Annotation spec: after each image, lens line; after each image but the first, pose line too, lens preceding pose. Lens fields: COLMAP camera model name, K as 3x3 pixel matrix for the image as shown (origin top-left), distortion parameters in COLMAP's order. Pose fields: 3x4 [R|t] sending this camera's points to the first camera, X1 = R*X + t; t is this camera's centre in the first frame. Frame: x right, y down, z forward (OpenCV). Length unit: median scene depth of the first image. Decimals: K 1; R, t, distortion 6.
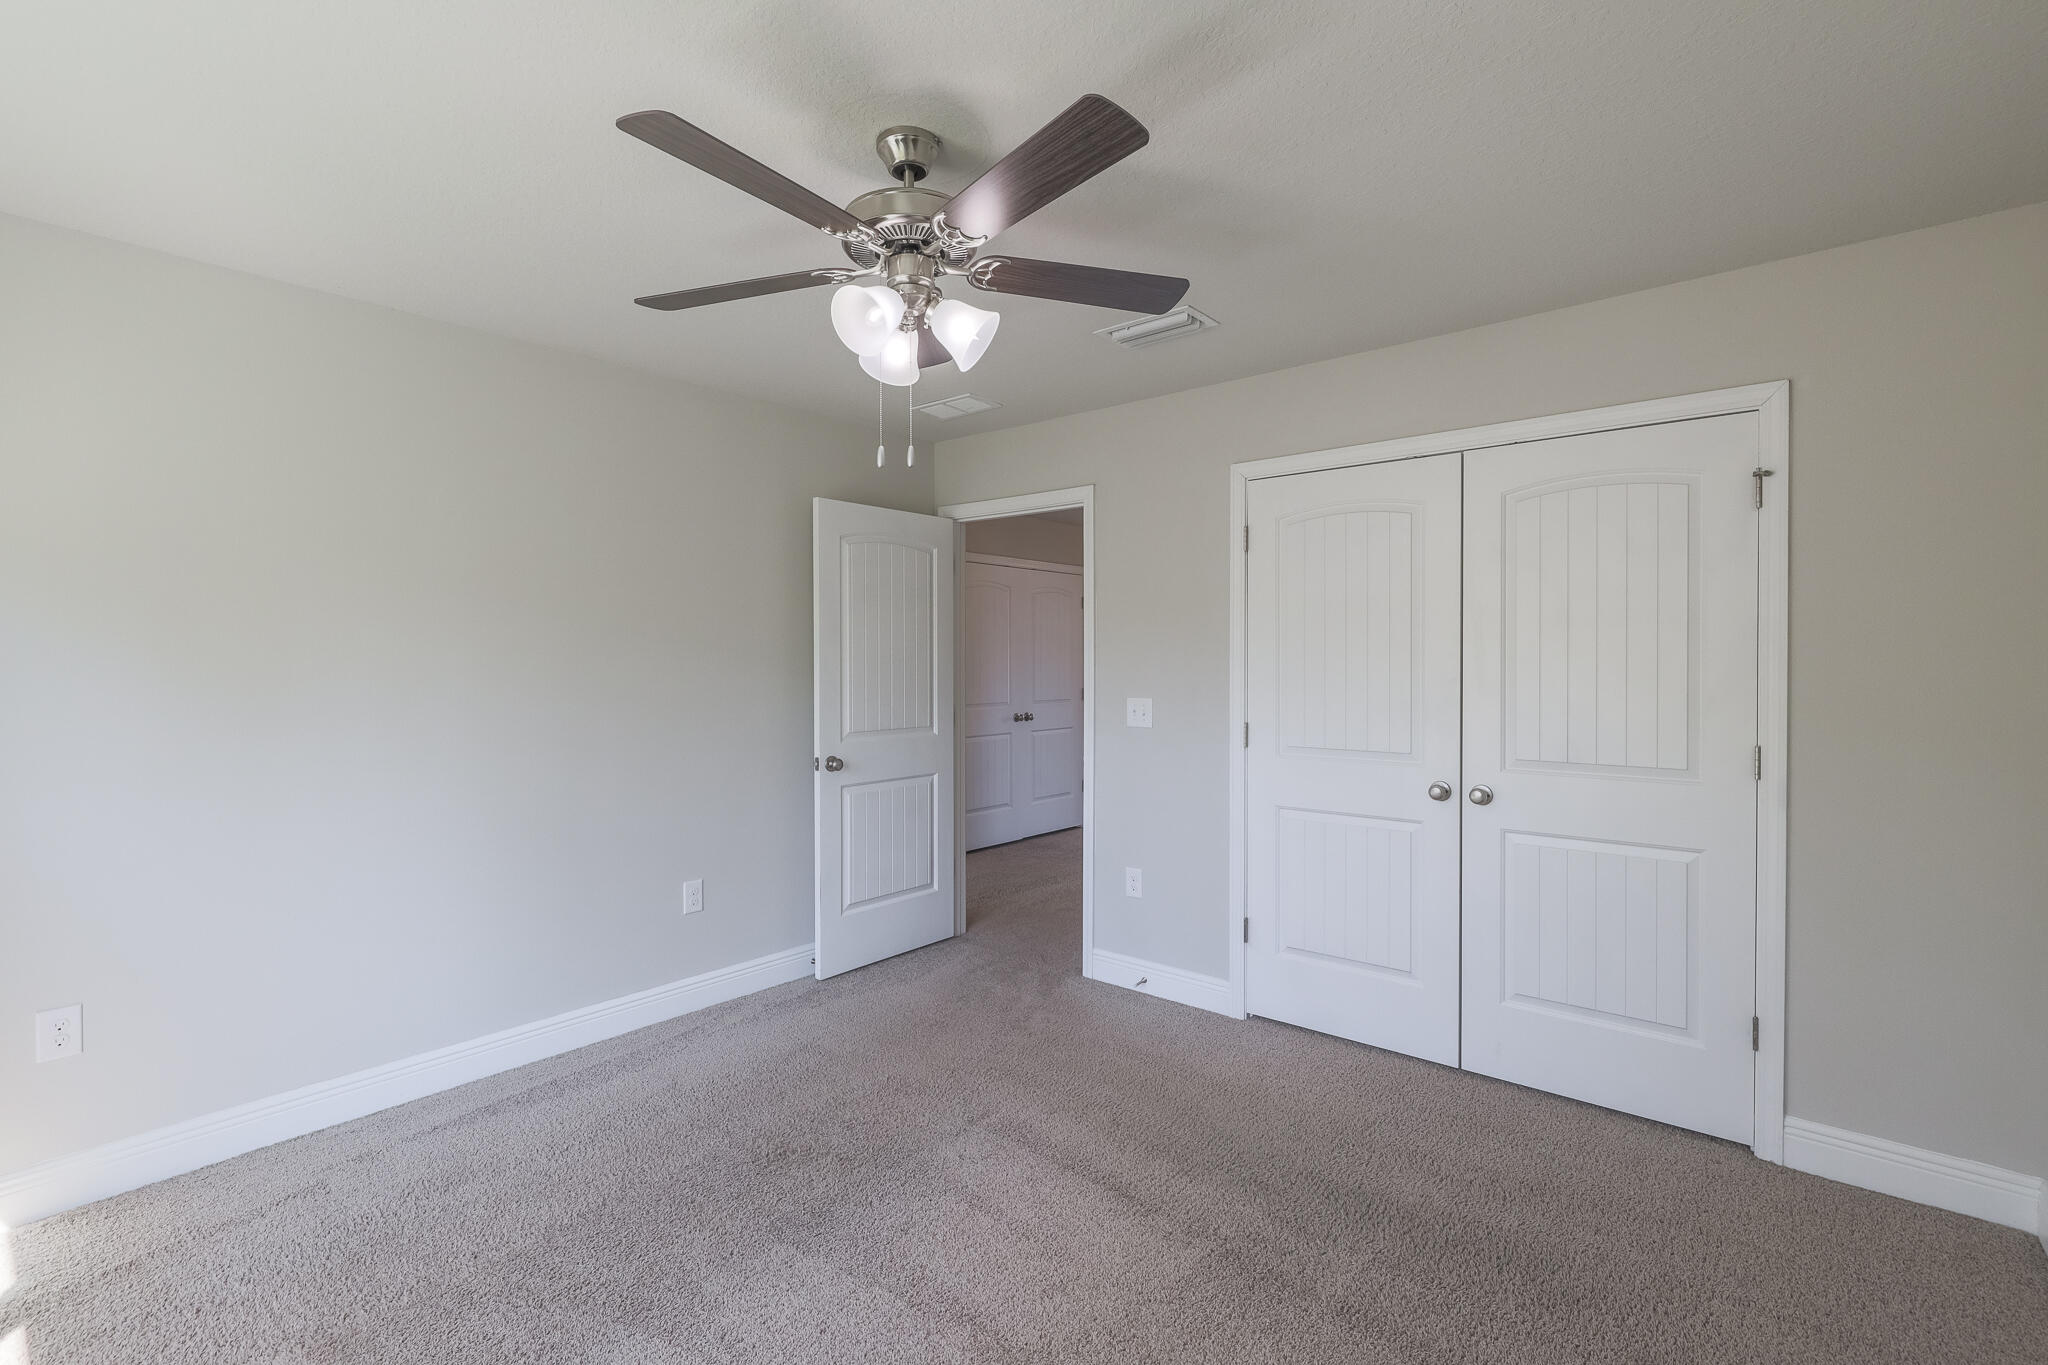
lens RADIAL K [[937.8, 0, 1015.7], [0, 937.8, 655.4], [0, 0, 1]] dist [-0.000662, -0.000313]
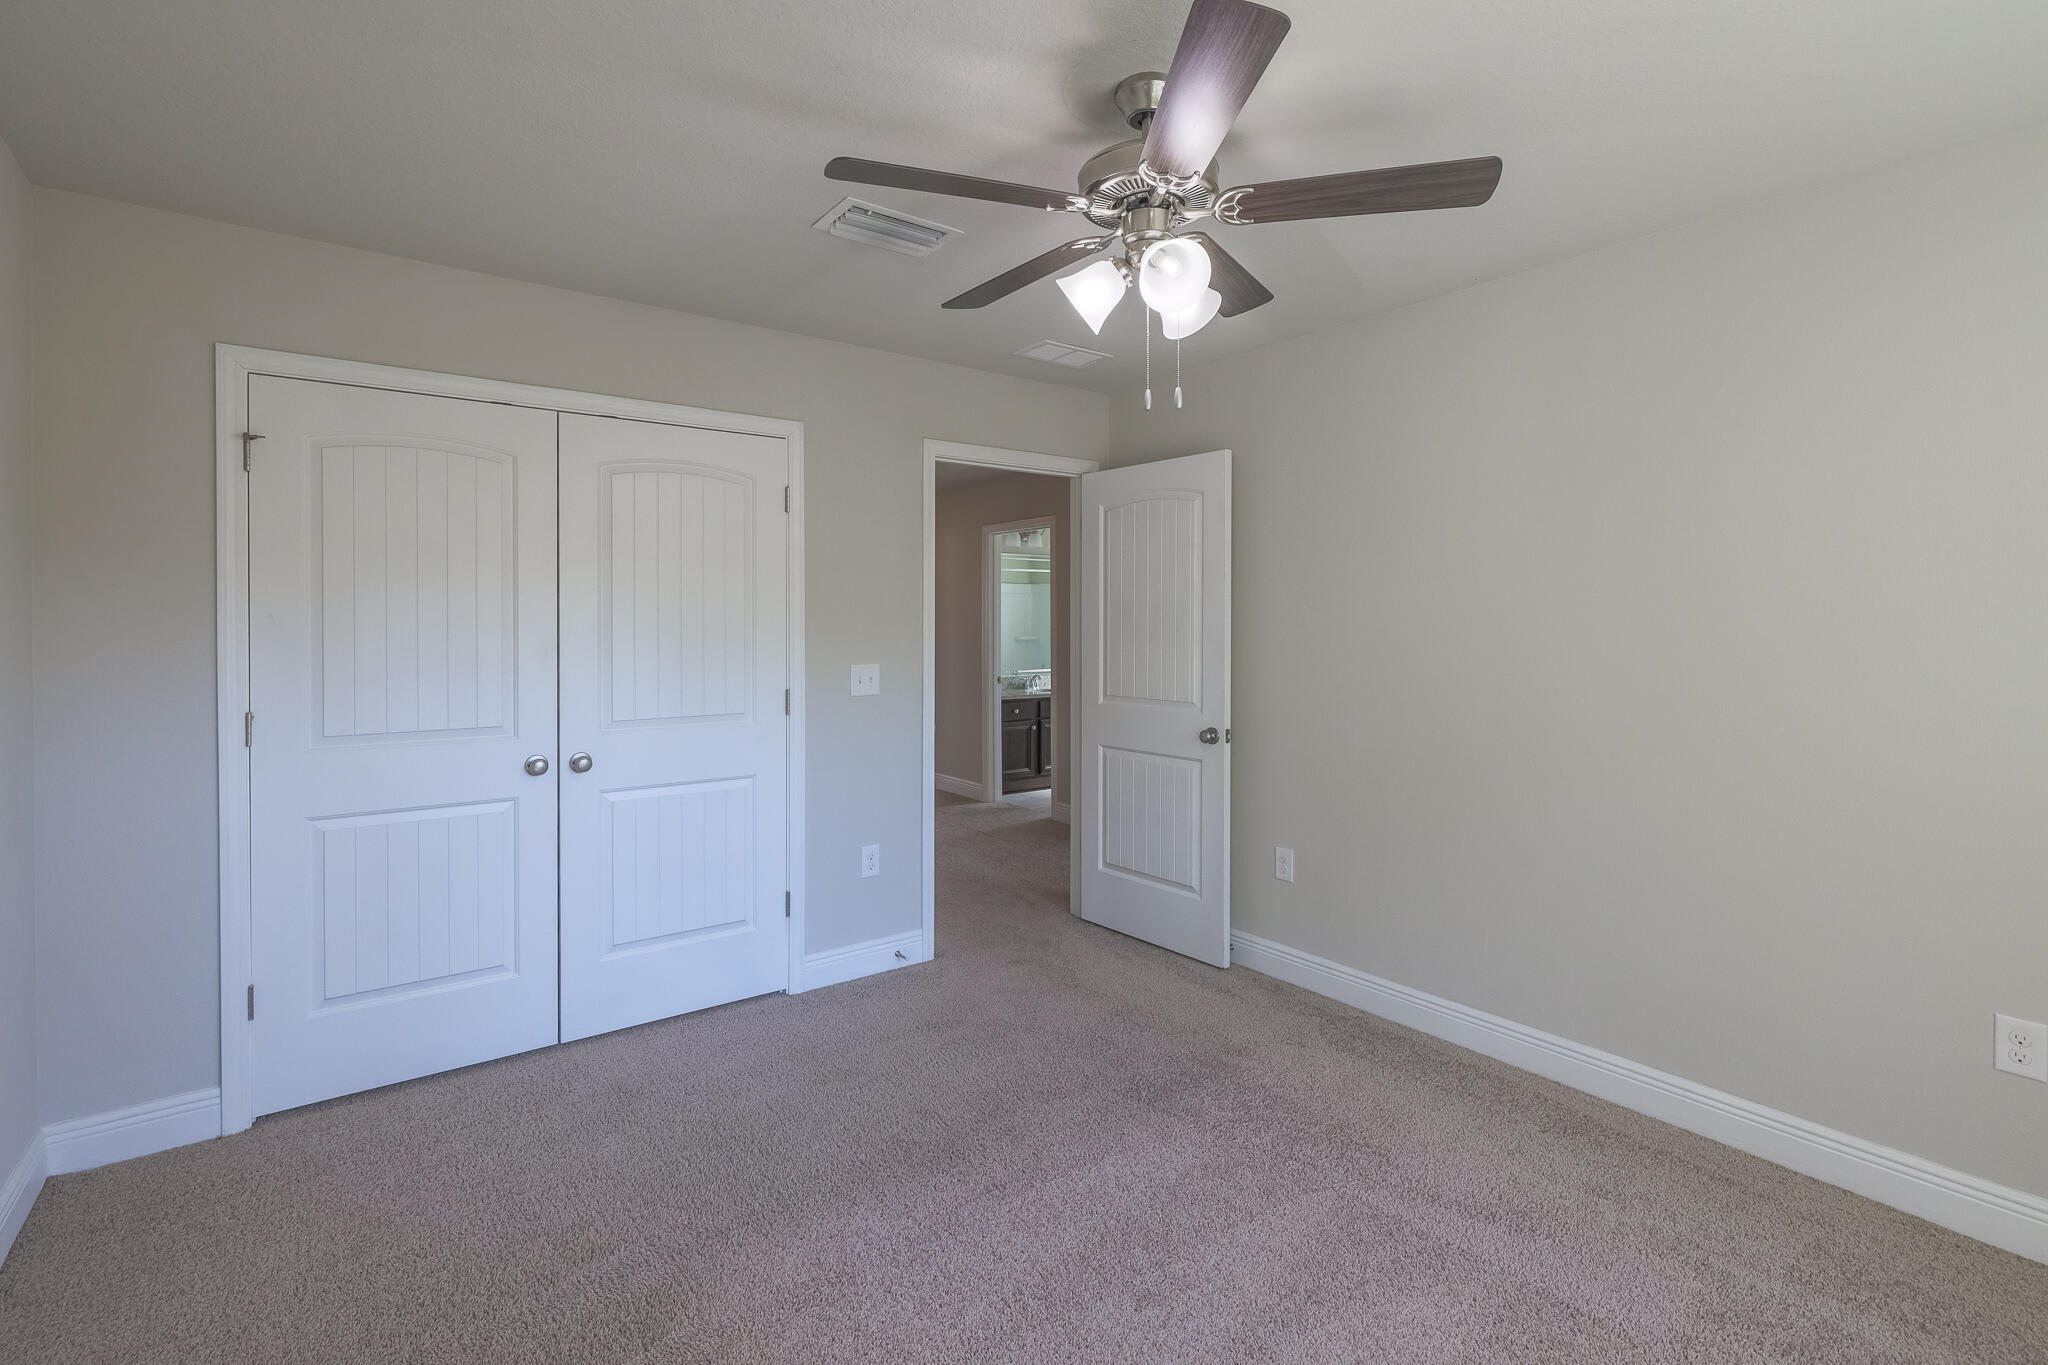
lens RADIAL K [[937.8, 0, 1015.7], [0, 937.8, 655.4], [0, 0, 1]] dist [-0.000662, -0.000313]
pose [[0.229141, -0.026228, 0.973040, -0.435291], [-0.004342, 0.999599, 0.027966, 0.005727], [-0.973384, -0.010633, 0.228935, 0.376253]]
